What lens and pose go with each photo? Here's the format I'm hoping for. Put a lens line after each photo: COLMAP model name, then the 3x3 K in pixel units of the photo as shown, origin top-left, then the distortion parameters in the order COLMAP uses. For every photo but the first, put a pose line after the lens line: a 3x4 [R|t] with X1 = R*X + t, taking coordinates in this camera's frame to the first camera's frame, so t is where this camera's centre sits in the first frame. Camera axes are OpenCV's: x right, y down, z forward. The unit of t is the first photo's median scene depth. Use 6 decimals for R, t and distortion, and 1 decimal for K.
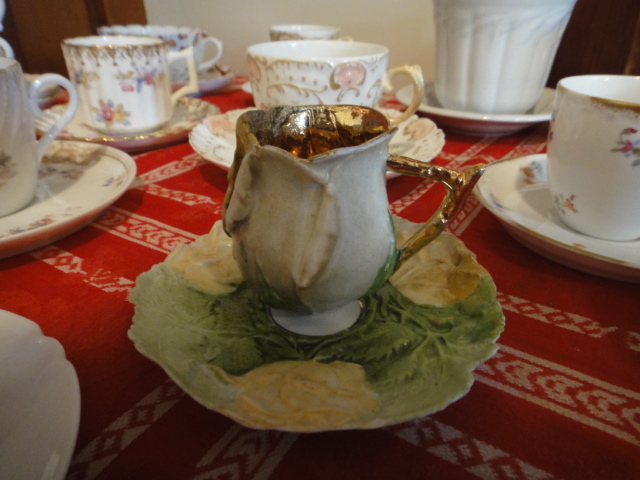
lens RADIAL K [[458.2, 0, 316.0], [0, 458.2, 238.0], [0, 0, 1]] dist [0.009322, -0.000655]
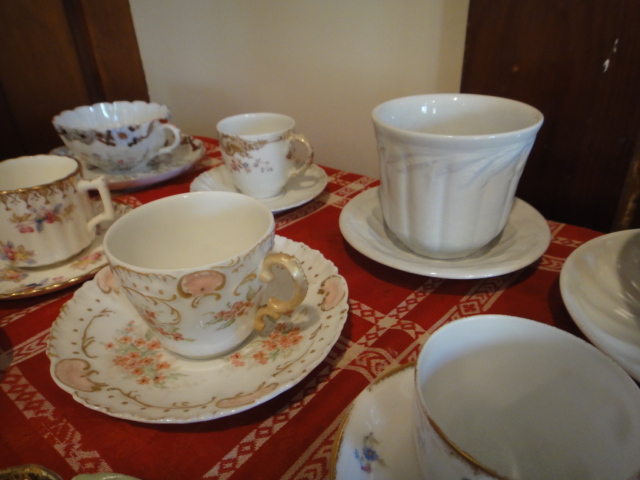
lens RADIAL K [[458.2, 0, 316.0], [0, 458.2, 238.0], [0, 0, 1]] dist [0.009322, -0.000655]
pose [[0.993193, 0.025670, -0.113619, 0.285304], [-0.023485, 0.999513, 0.020525, -0.349838], [0.114090, -0.017717, 0.993312, 0.144214]]
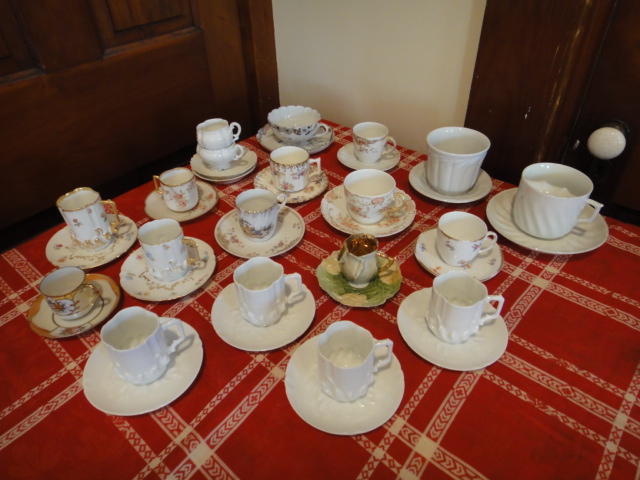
lens RADIAL K [[458.2, 0, 316.0], [0, 458.2, 238.0], [0, 0, 1]] dist [0.009322, -0.000655]
pose [[0.987240, 0.087493, -0.133048, 0.068245], [-0.062152, 0.980976, 0.183913, -0.483265], [0.146608, -0.173298, 0.973896, -1.513799]]
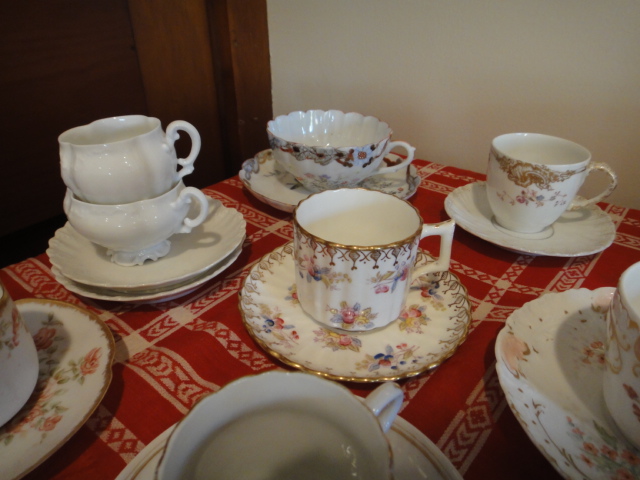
lens RADIAL K [[458.2, 0, 316.0], [0, 458.2, 238.0], [0, 0, 1]] dist [0.009322, -0.000655]
pose [[0.996235, 0.045530, -0.073774, -0.476277], [-0.042524, 0.998220, 0.041827, -0.446427], [0.075547, -0.038532, 0.996397, 0.258410]]
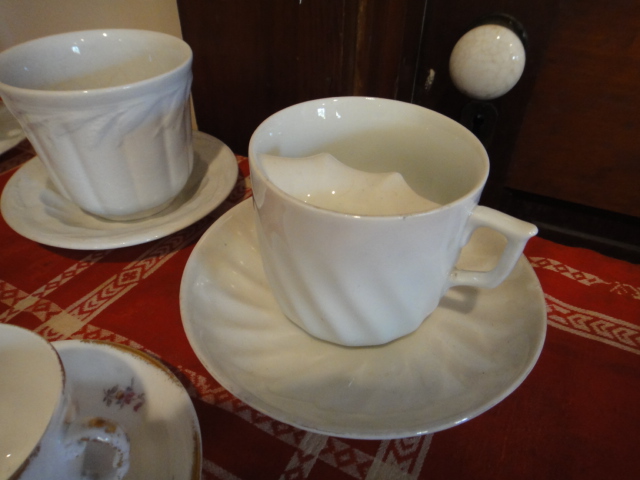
lens RADIAL K [[458.2, 0, 316.0], [0, 458.2, 238.0], [0, 0, 1]] dist [0.009322, -0.000655]
pose [[0.994465, -0.043204, 0.095772, 0.749346], [0.023880, 0.980628, 0.194418, -0.427261], [-0.102317, -0.191055, 0.976232, 0.218393]]
